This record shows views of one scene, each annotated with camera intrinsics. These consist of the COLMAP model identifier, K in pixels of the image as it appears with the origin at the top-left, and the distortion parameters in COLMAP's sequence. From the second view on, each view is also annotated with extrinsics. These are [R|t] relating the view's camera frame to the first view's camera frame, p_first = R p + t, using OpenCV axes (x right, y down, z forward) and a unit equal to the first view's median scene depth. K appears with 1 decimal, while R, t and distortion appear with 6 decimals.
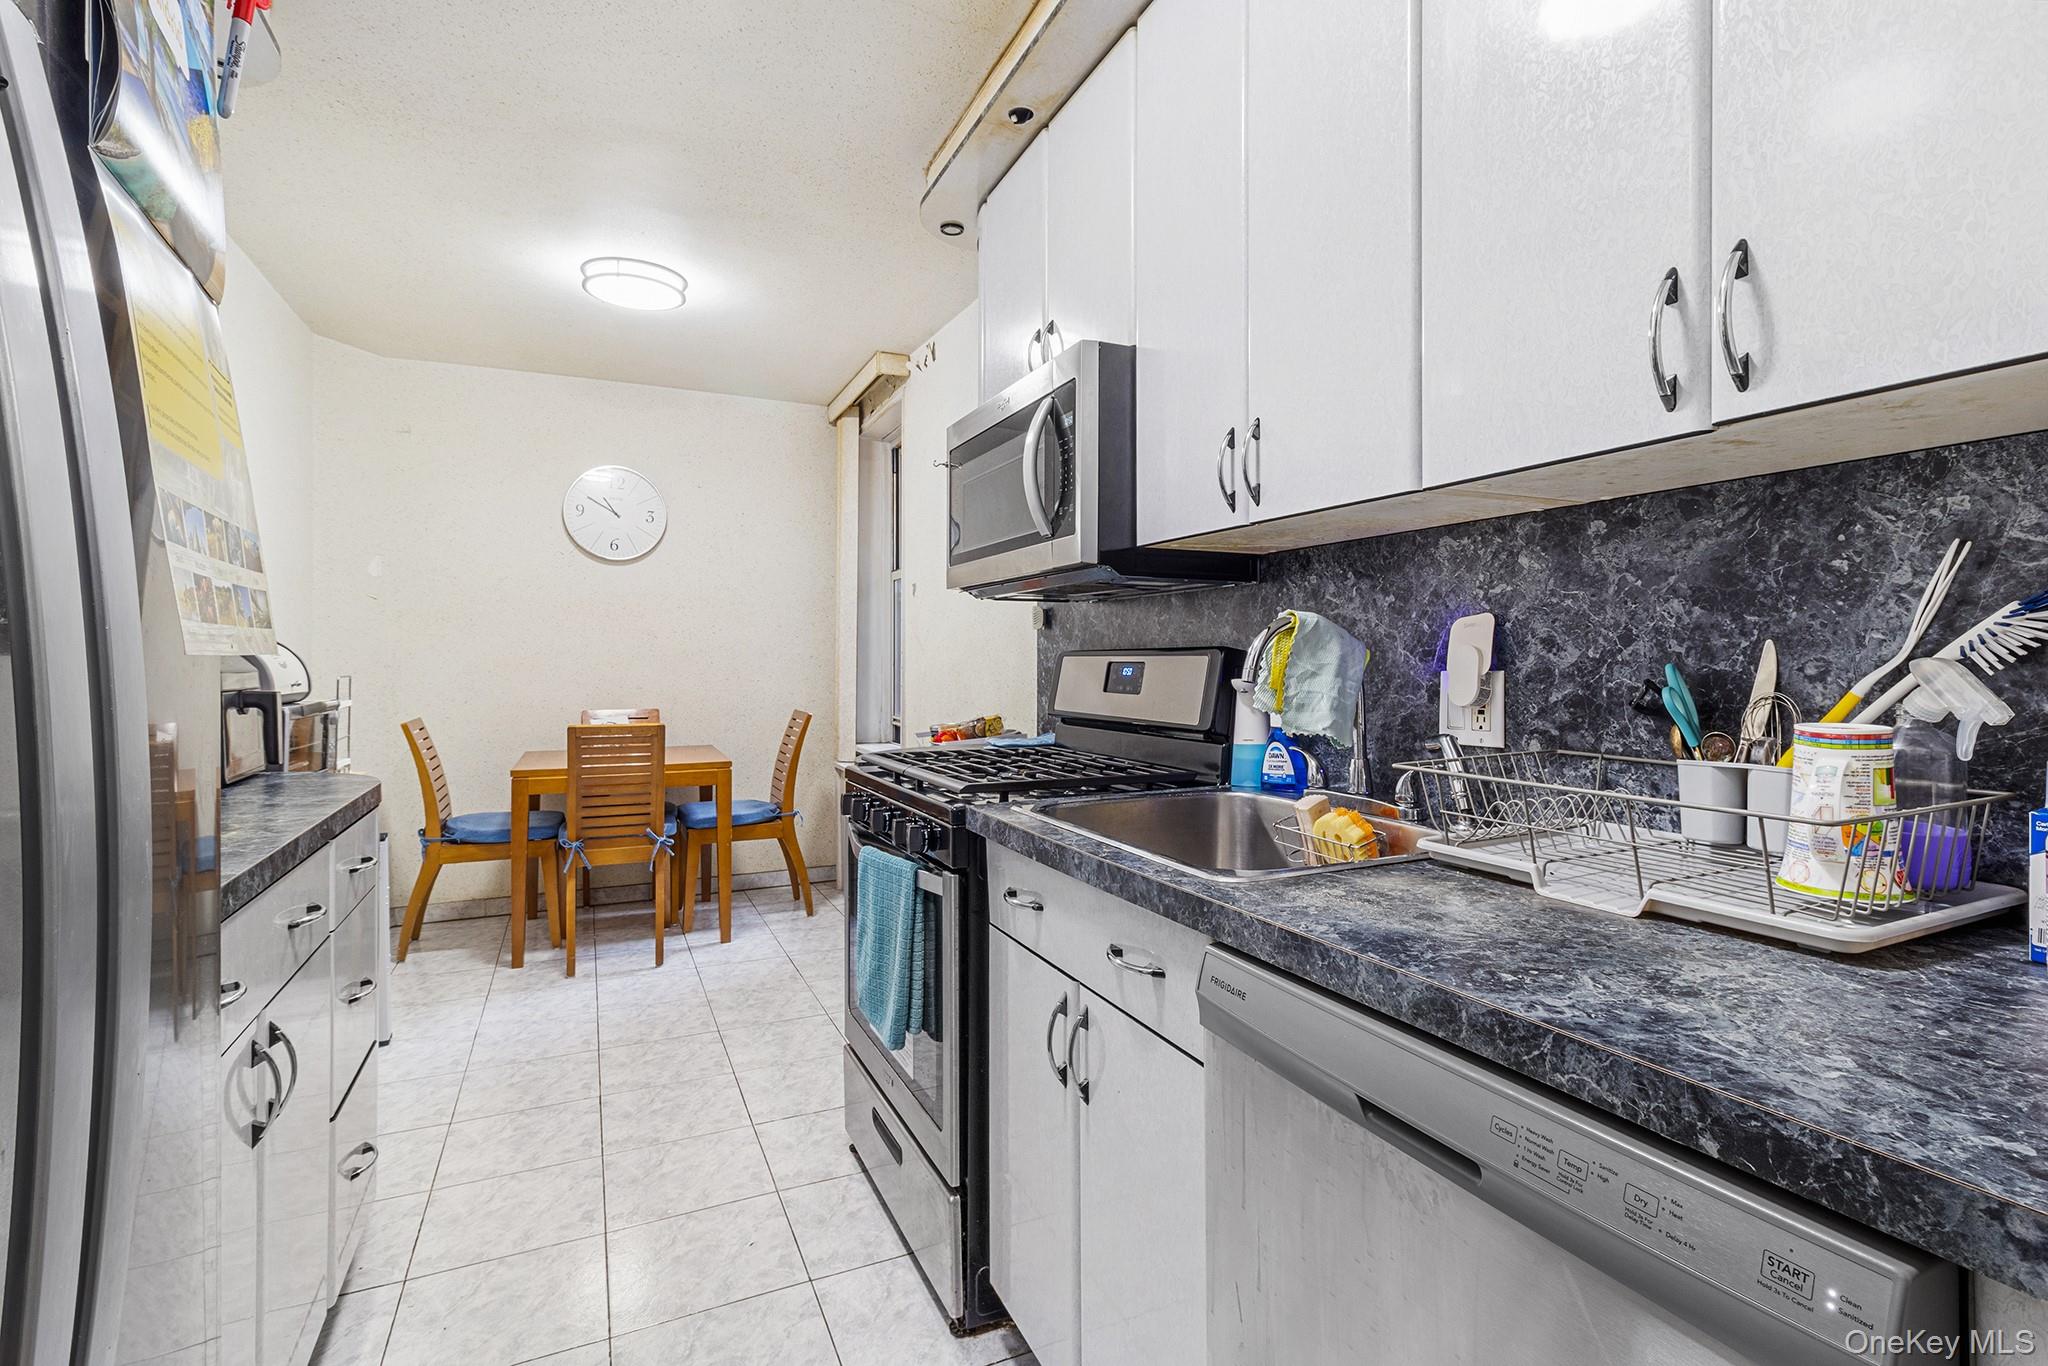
lens RADIAL K [[960.3, 0, 1054.6], [0, 960.3, 661.0], [0, 0, 1]] dist [-0.001155, 0.000075]
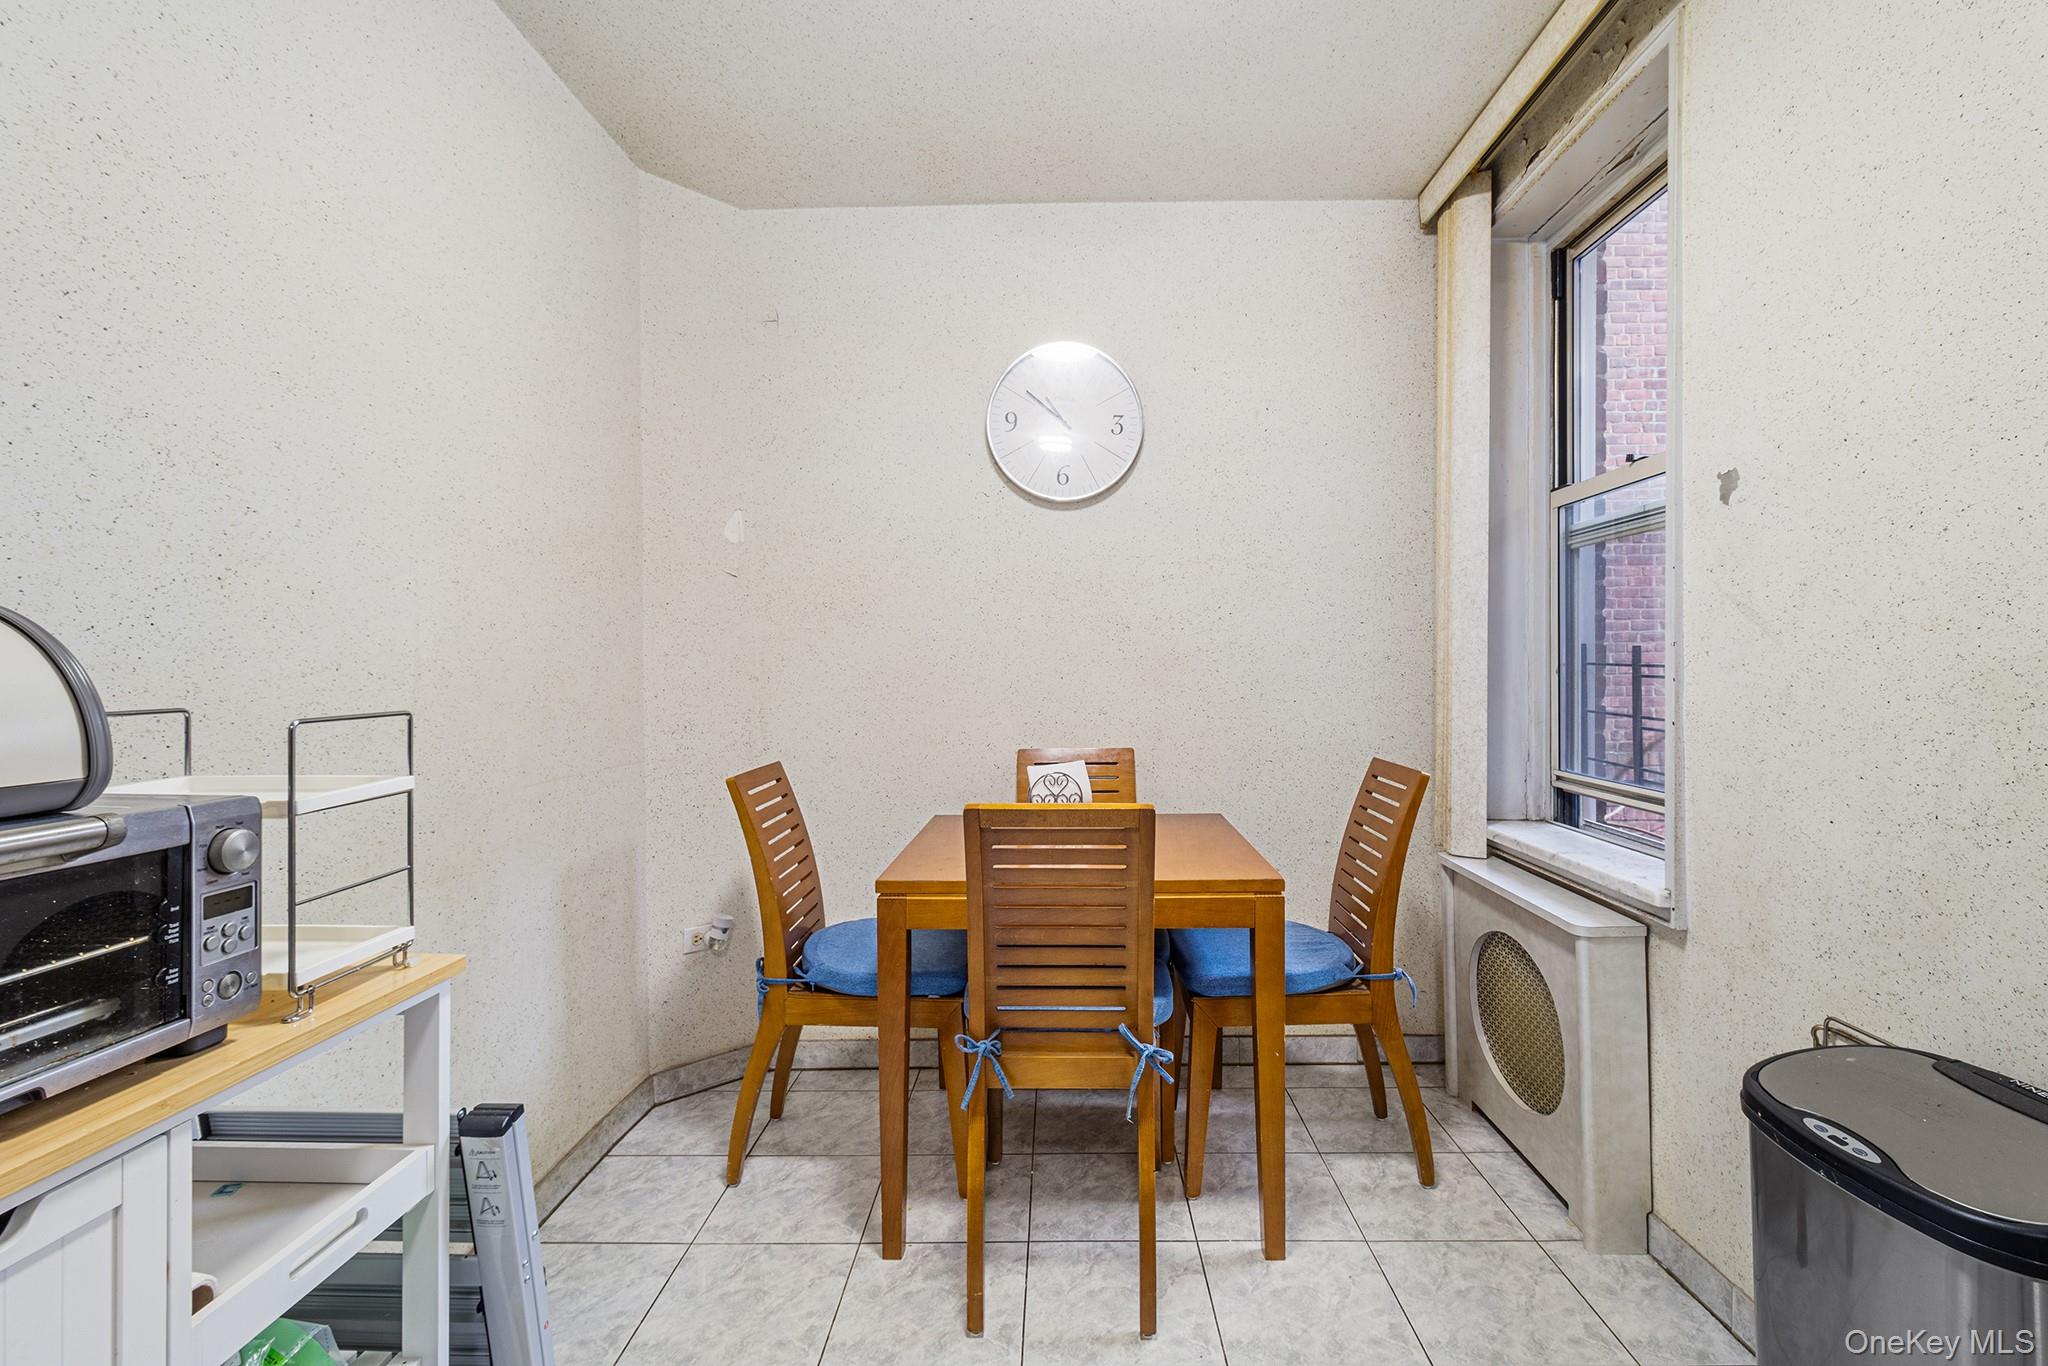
lens RADIAL K [[960.3, 0, 1054.6], [0, 960.3, 661.0], [0, 0, 1]] dist [-0.001155, 0.000075]
pose [[0.896450, -0.010432, -0.443022, -0.203241], [0.007610, 0.999938, -0.008146, 0.000382], [0.443080, 0.003931, 0.896474, 0.470782]]
